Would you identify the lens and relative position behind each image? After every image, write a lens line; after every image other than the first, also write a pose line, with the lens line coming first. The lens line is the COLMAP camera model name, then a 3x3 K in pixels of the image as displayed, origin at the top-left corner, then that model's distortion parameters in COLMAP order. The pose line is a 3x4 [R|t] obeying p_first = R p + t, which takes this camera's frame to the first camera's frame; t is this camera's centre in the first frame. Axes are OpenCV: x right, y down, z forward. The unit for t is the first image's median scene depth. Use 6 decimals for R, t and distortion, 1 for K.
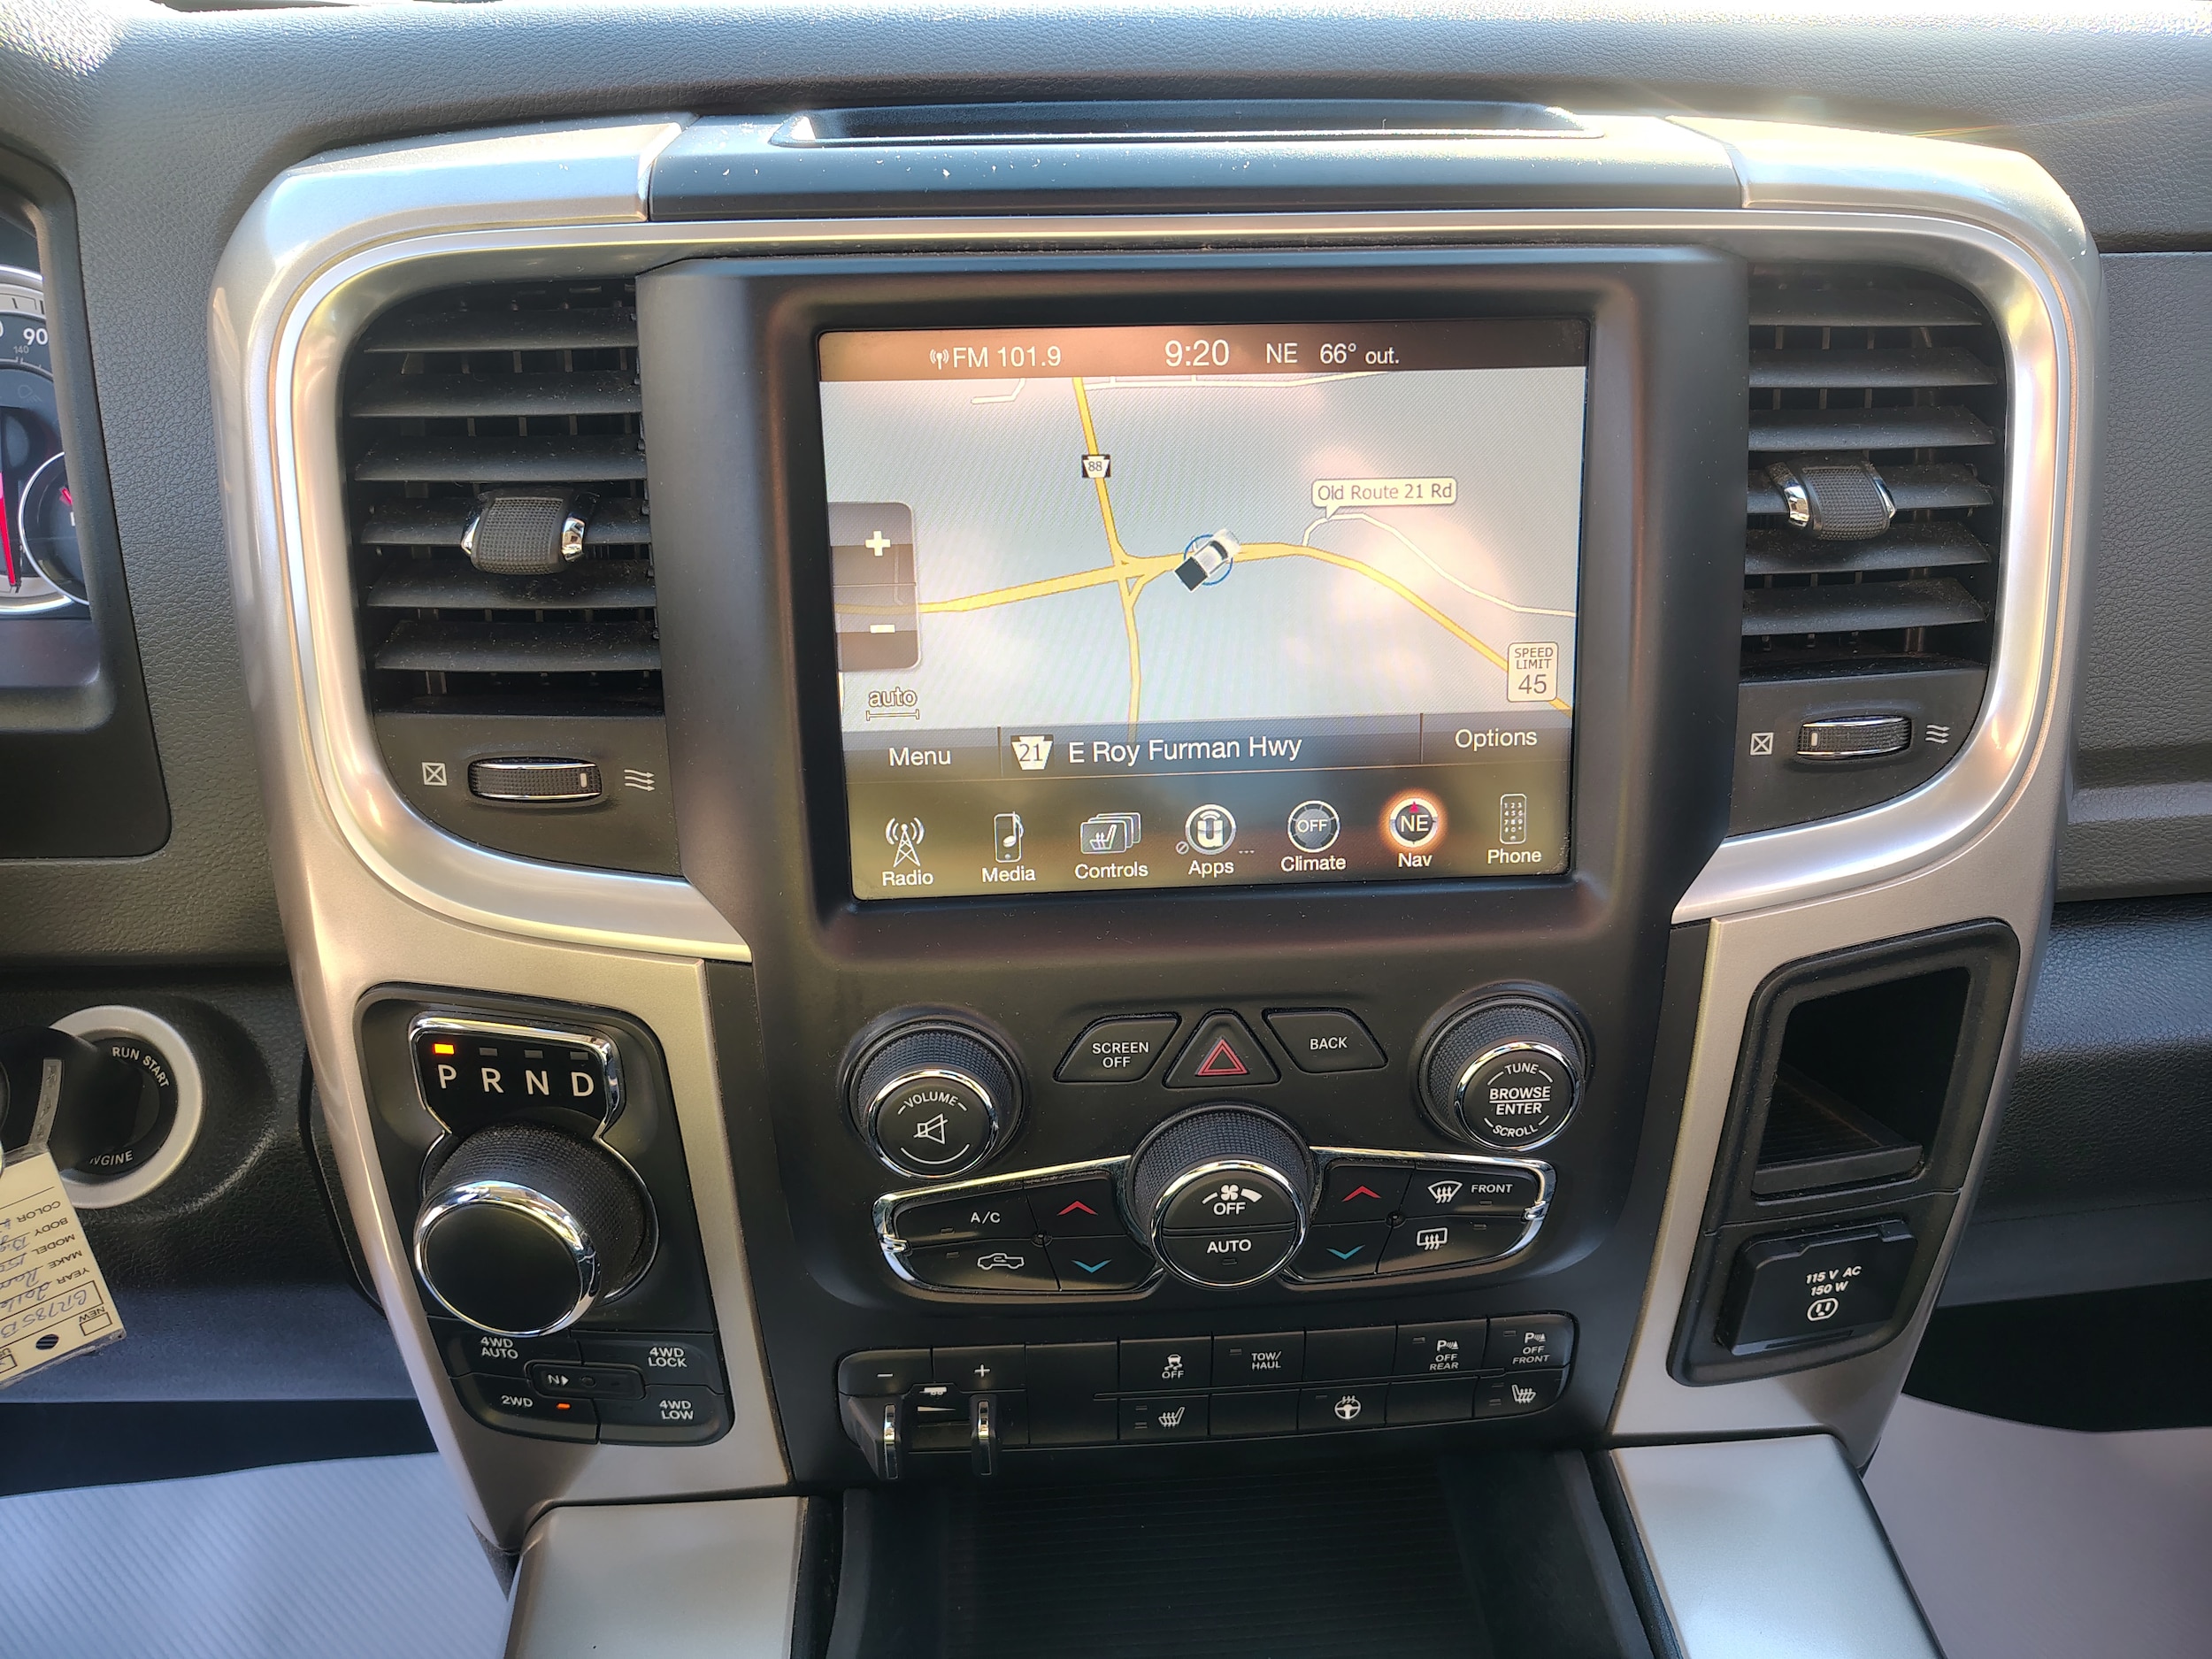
lens RADIAL K [[1488.0, 0, 1112.1], [0, 1488.0, 825.2], [0, 0, 1]] dist [0.044667, -0.058016]
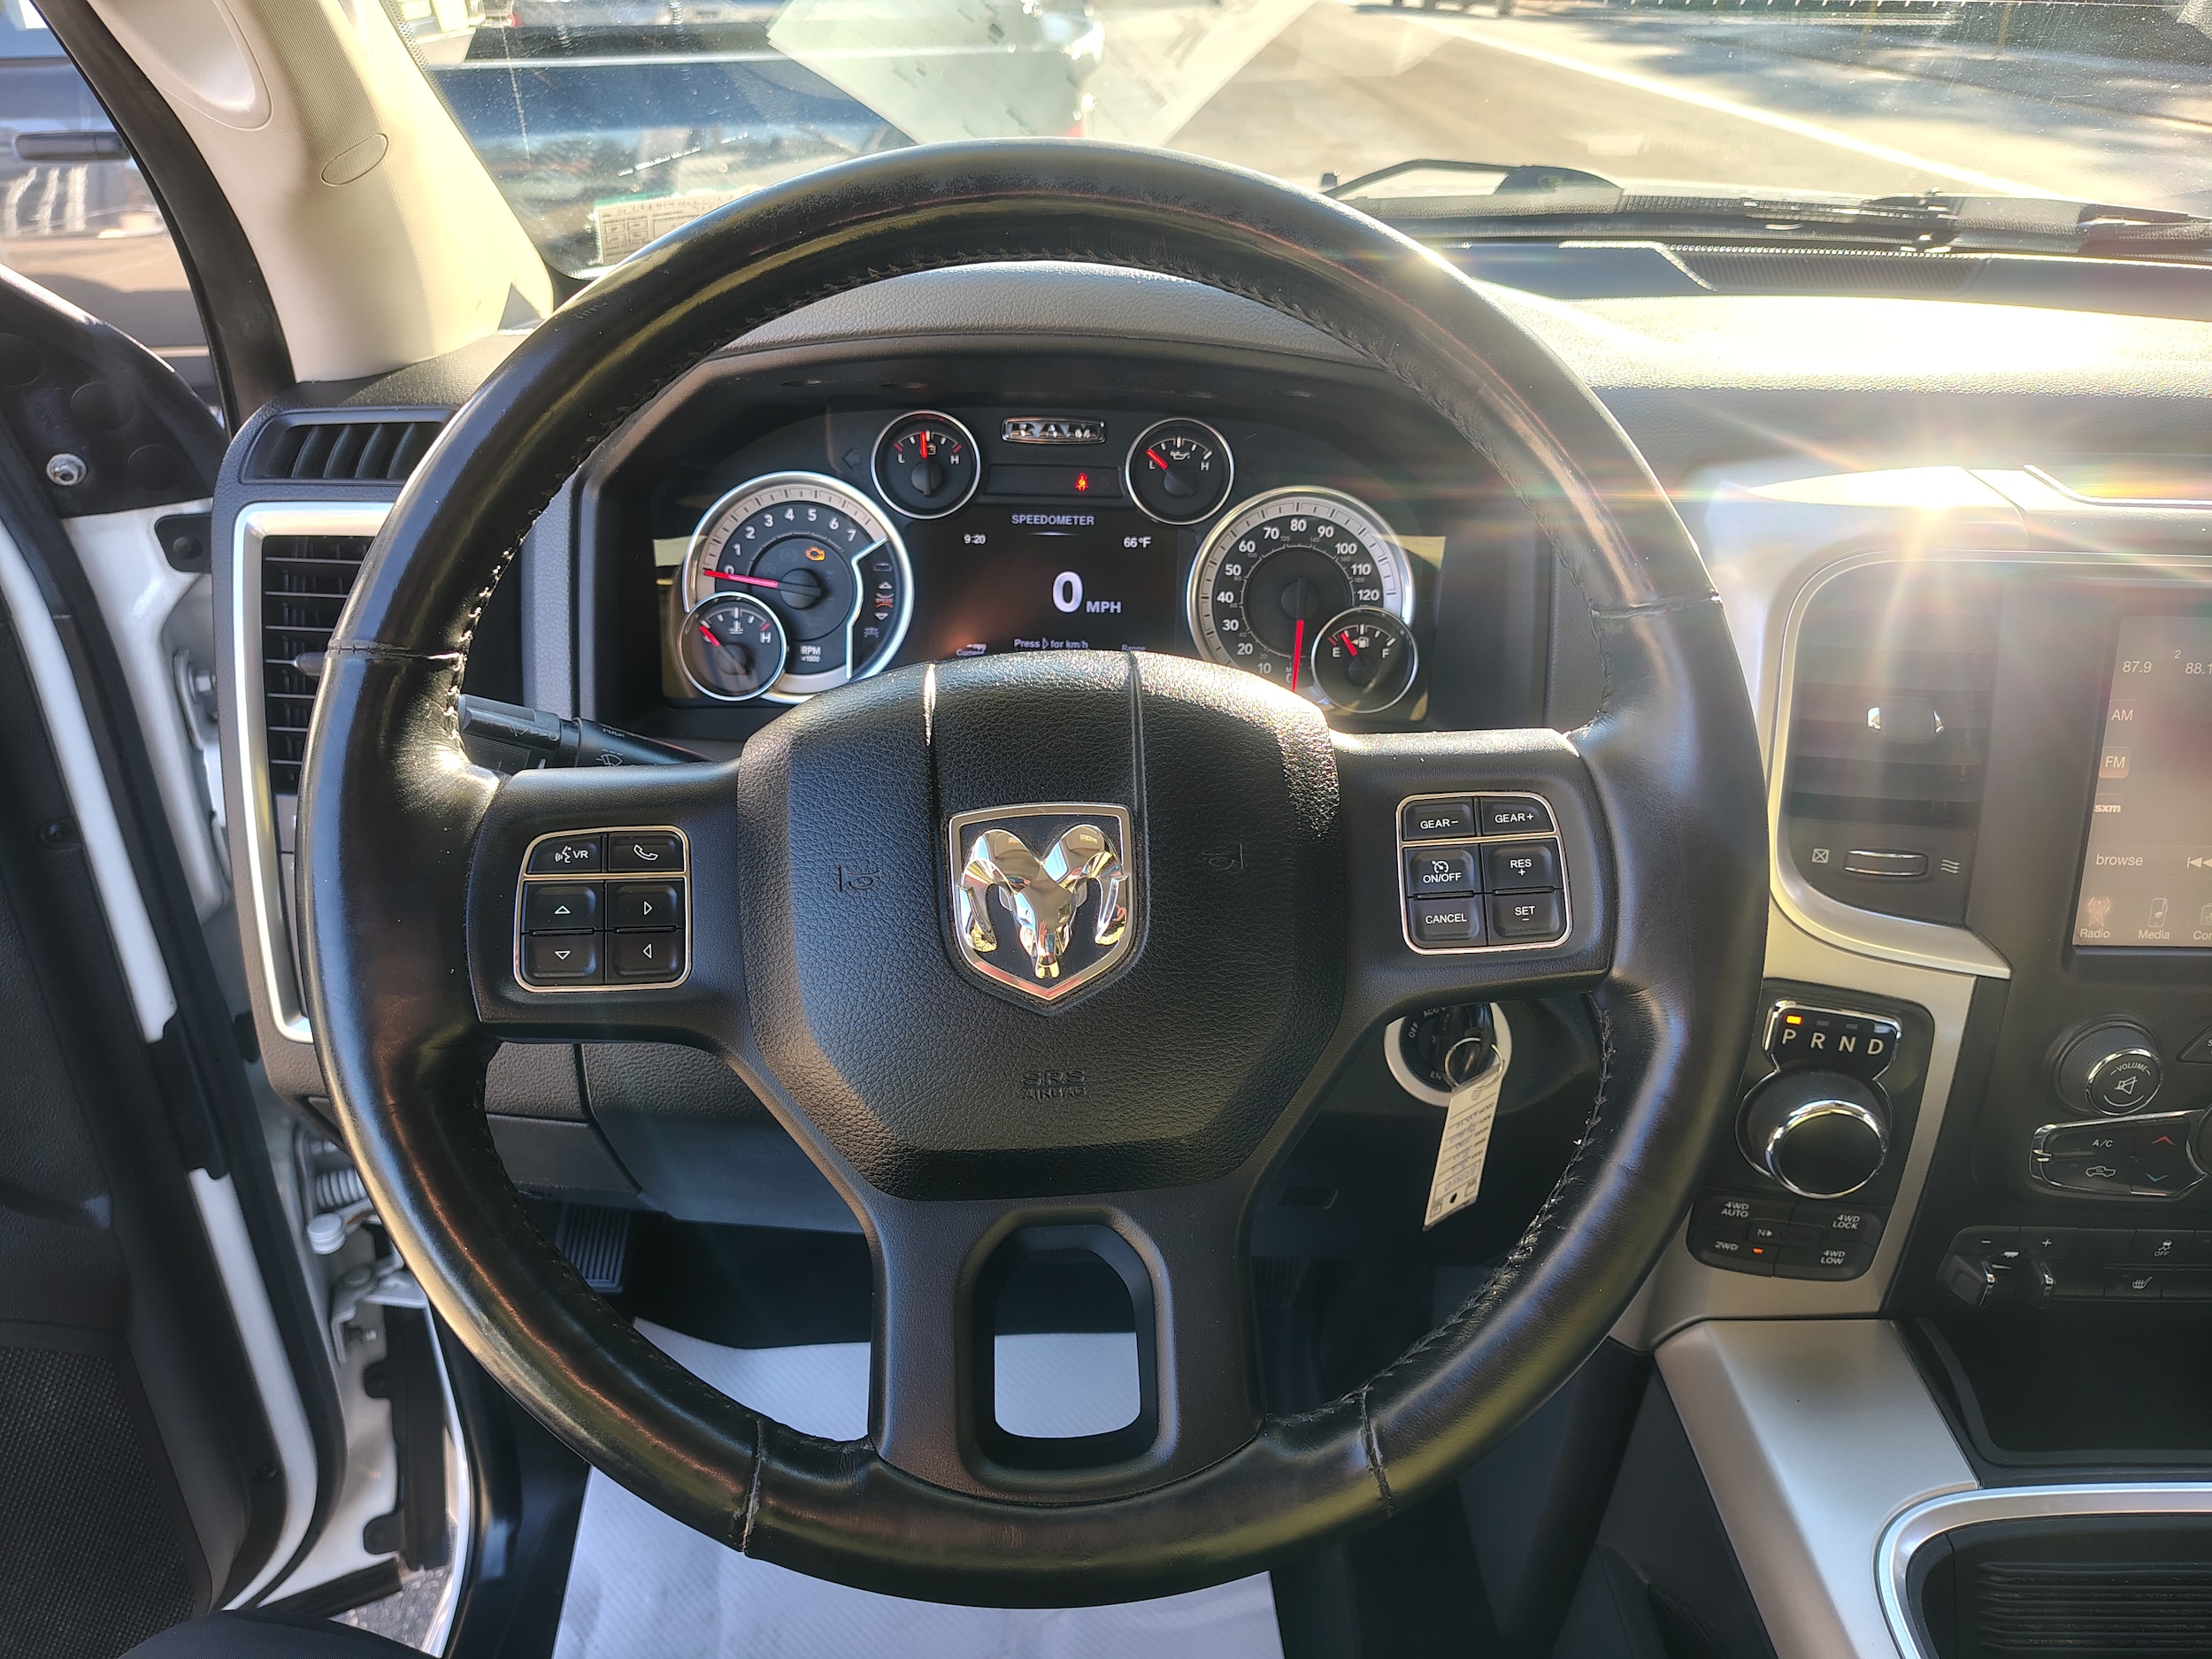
lens RADIAL K [[1488.0, 0, 1112.1], [0, 1488.0, 825.2], [0, 0, 1]] dist [0.044667, -0.058016]
pose [[0.997253, 0.042650, -0.060561, -1.097980], [-0.041890, 0.999027, 0.013761, -0.056229], [0.061089, -0.011186, 0.998070, -0.685708]]
